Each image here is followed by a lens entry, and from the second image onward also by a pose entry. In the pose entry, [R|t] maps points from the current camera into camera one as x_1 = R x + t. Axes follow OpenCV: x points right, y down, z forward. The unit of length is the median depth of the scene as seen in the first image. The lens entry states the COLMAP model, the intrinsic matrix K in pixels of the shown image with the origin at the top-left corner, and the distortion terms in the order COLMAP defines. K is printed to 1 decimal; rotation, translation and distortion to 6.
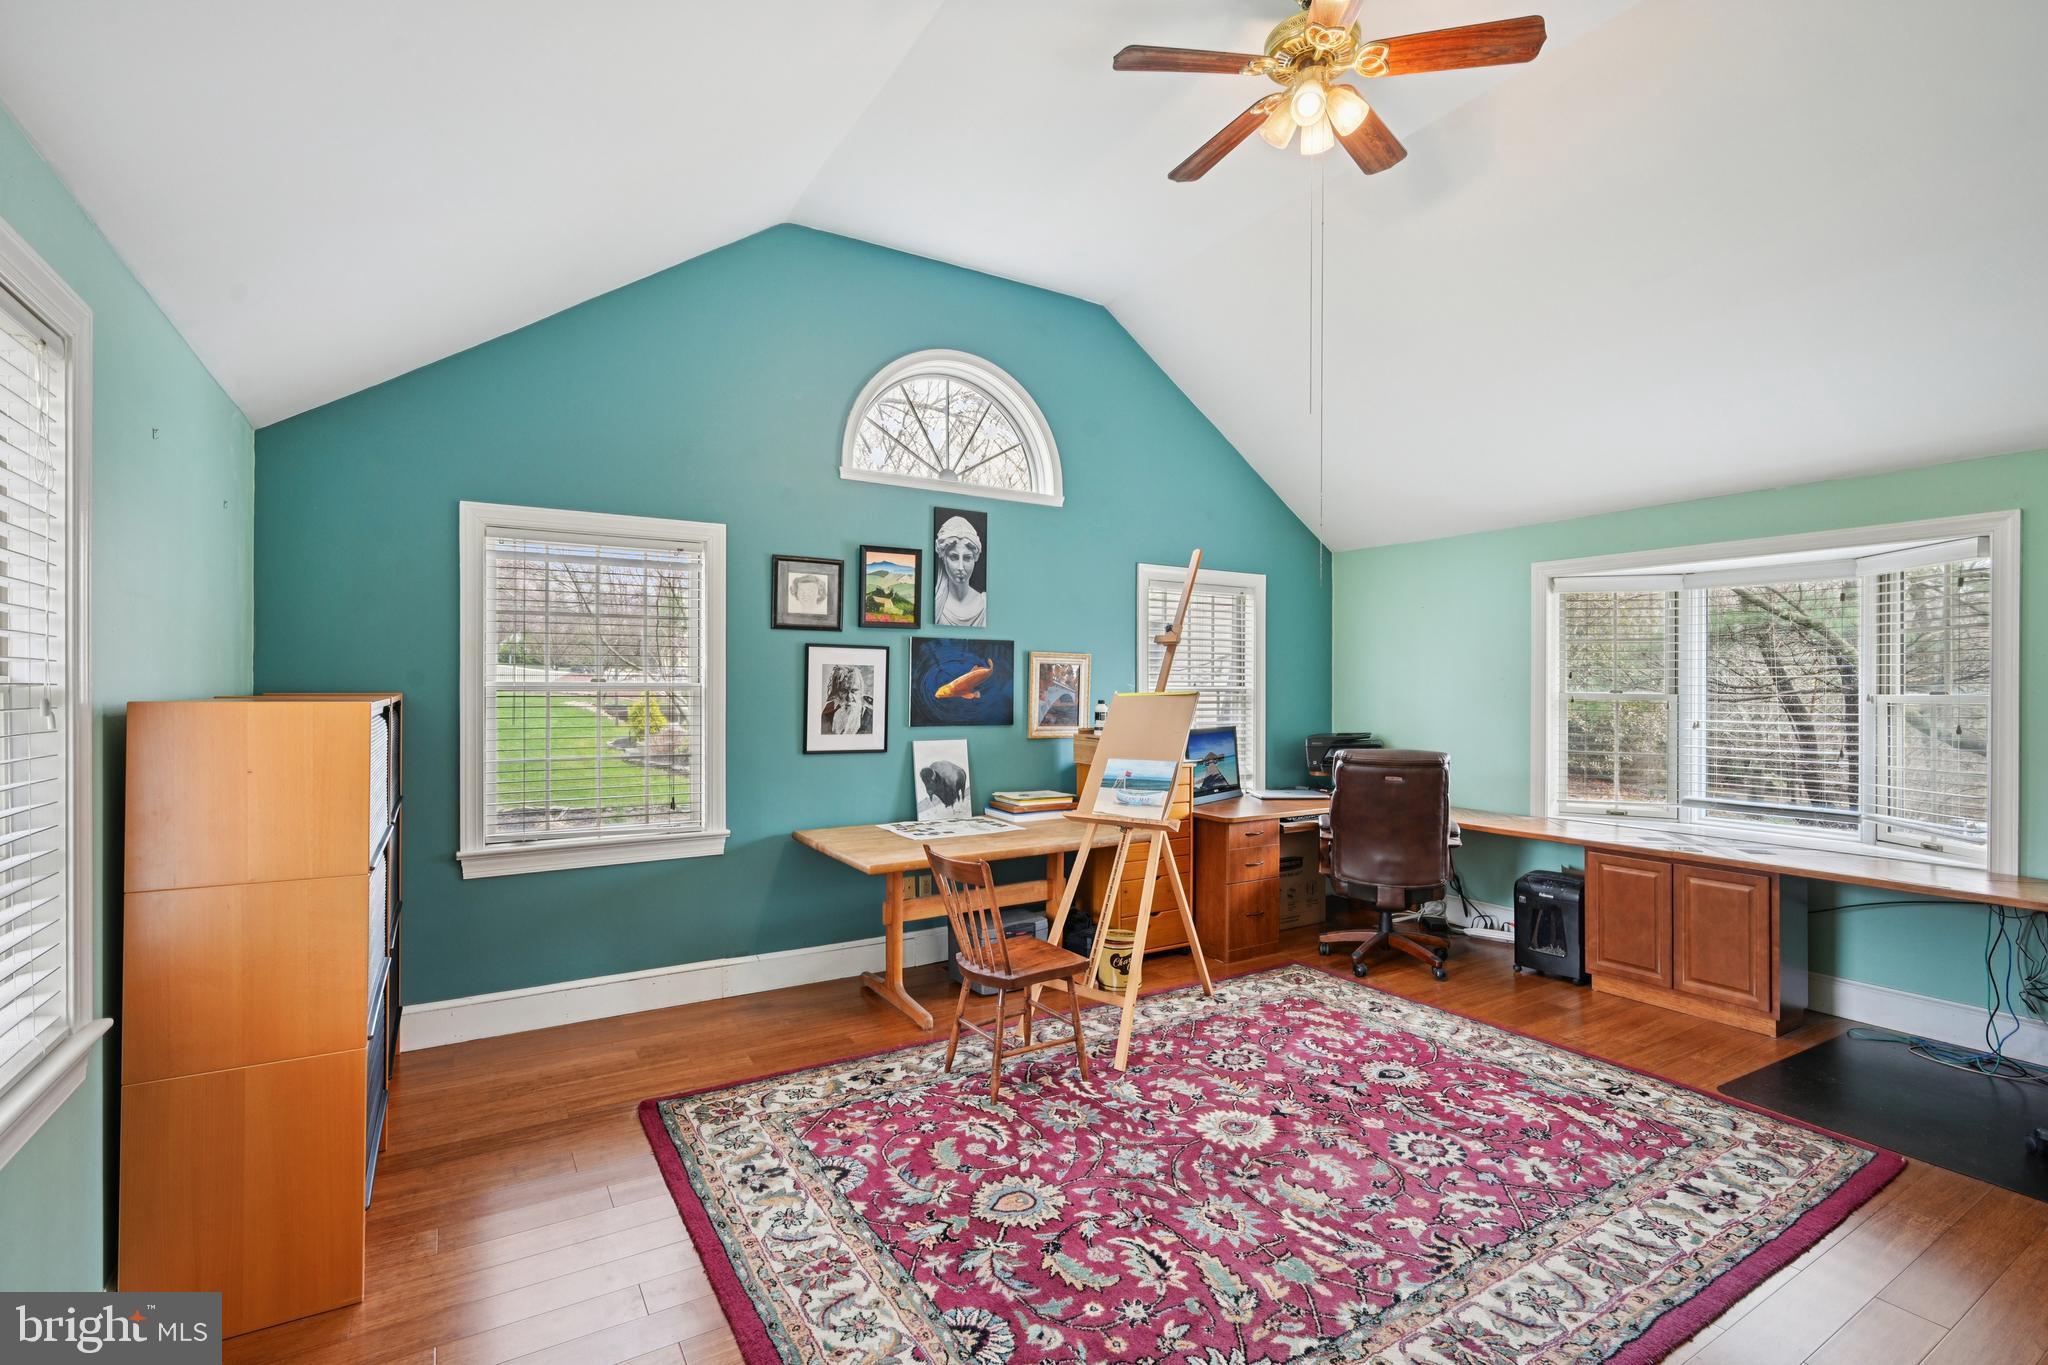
lens RADIAL K [[914.1, 0, 1020.2], [0, 914.1, 679.3], [0, 0, 1]] dist [0.000773, 0.000476]
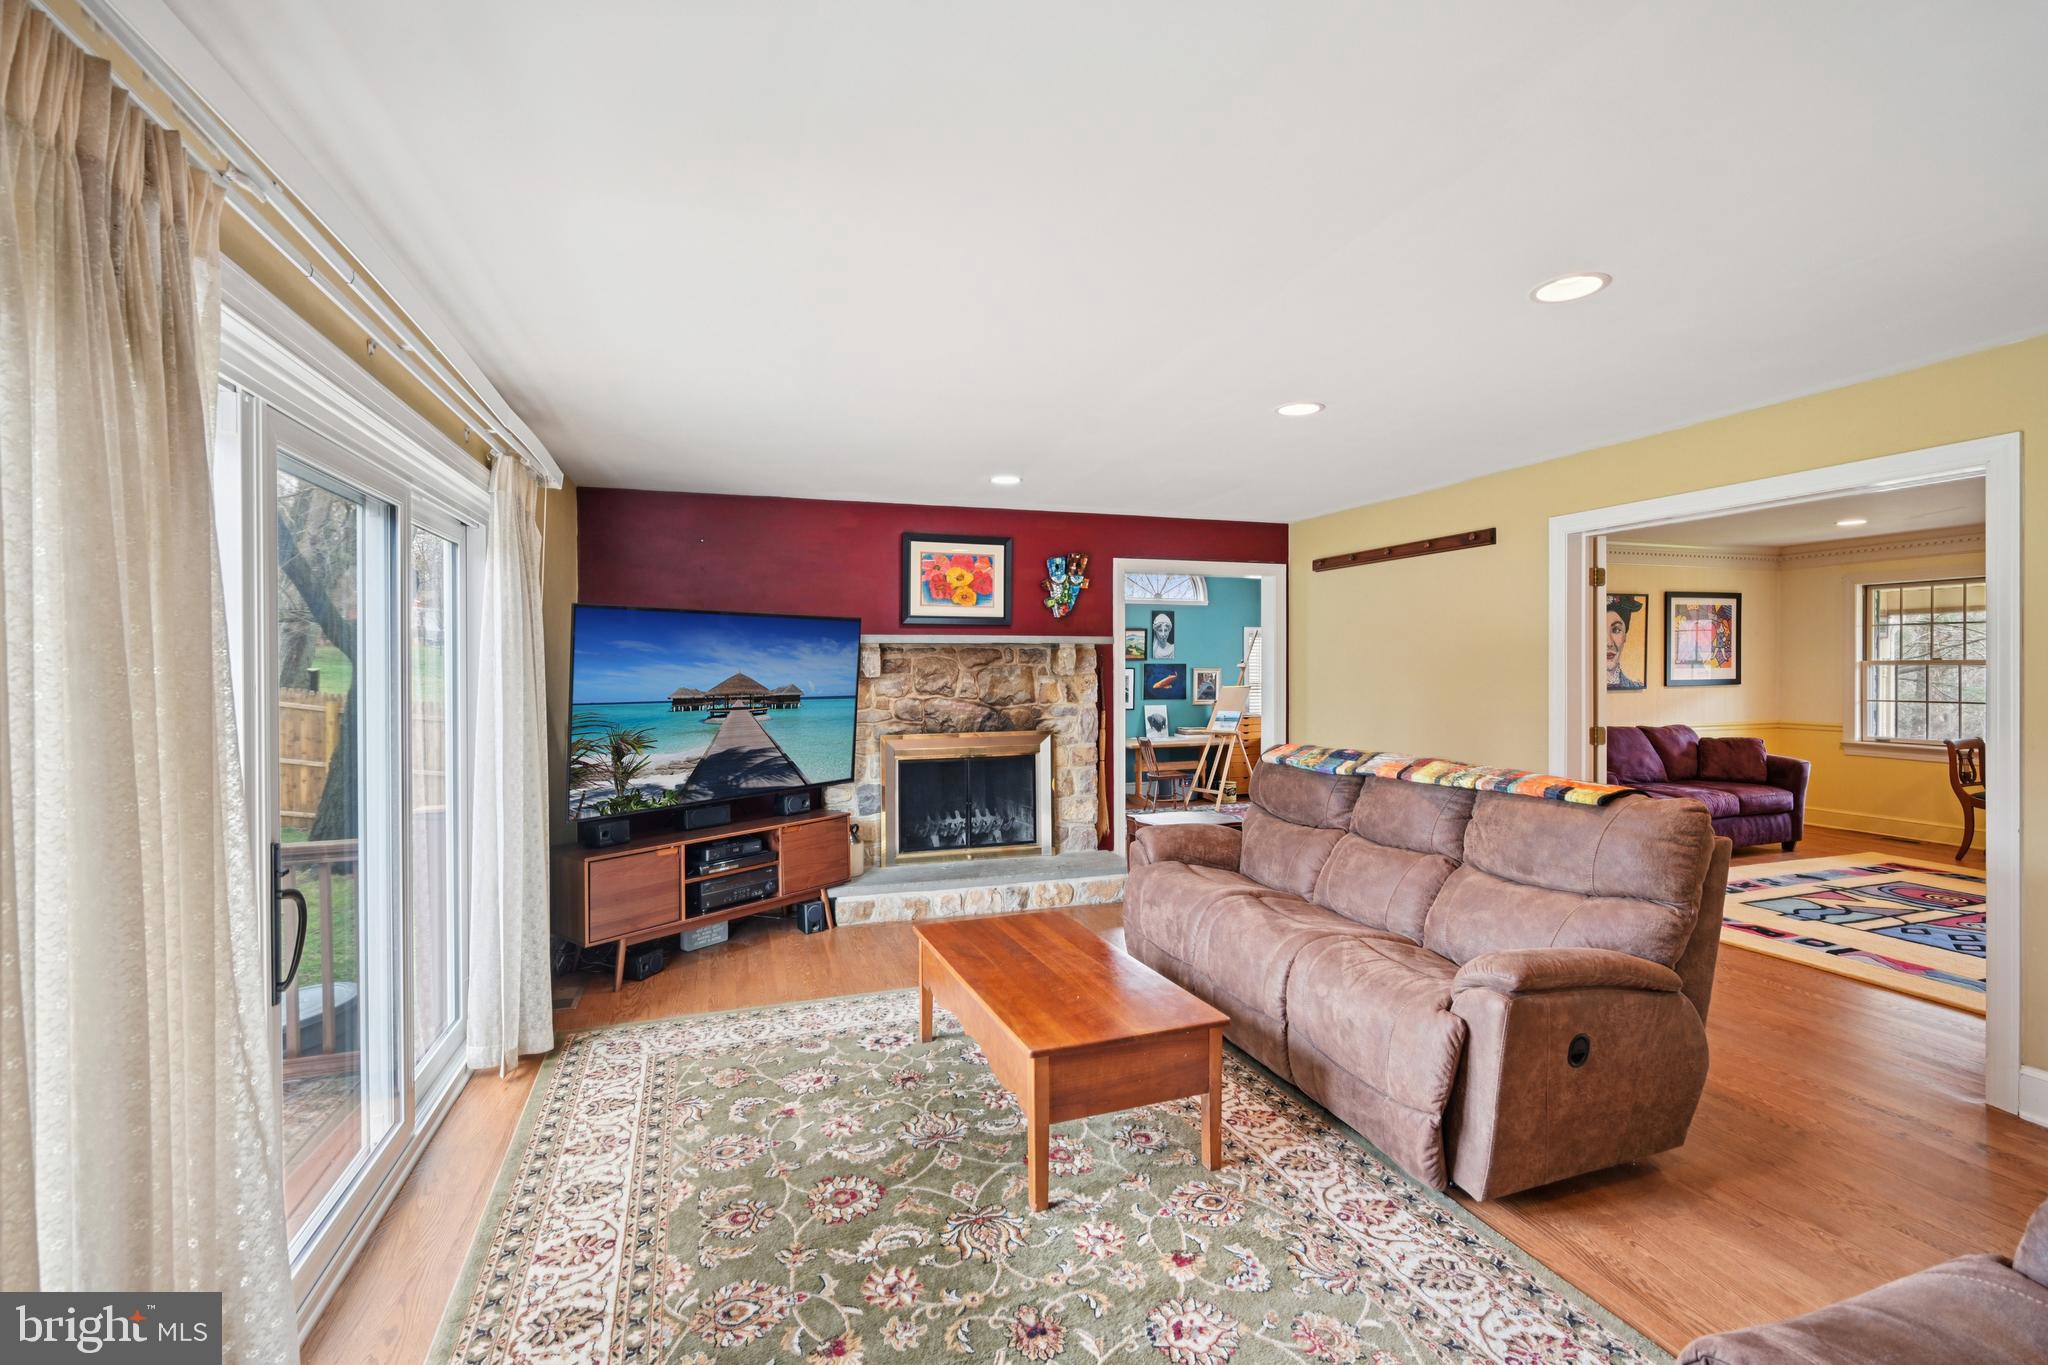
lens RADIAL K [[914.1, 0, 1007.3], [0, 914.1, 672.0], [0, 0, 1]] dist [0.000773, 0.000476]
pose [[0.968102, -0.005579, -0.250493, 0.142706], [0.007936, 0.999933, 0.008403, -0.045586], [0.250430, -0.010123, 0.968082, -1.472969]]
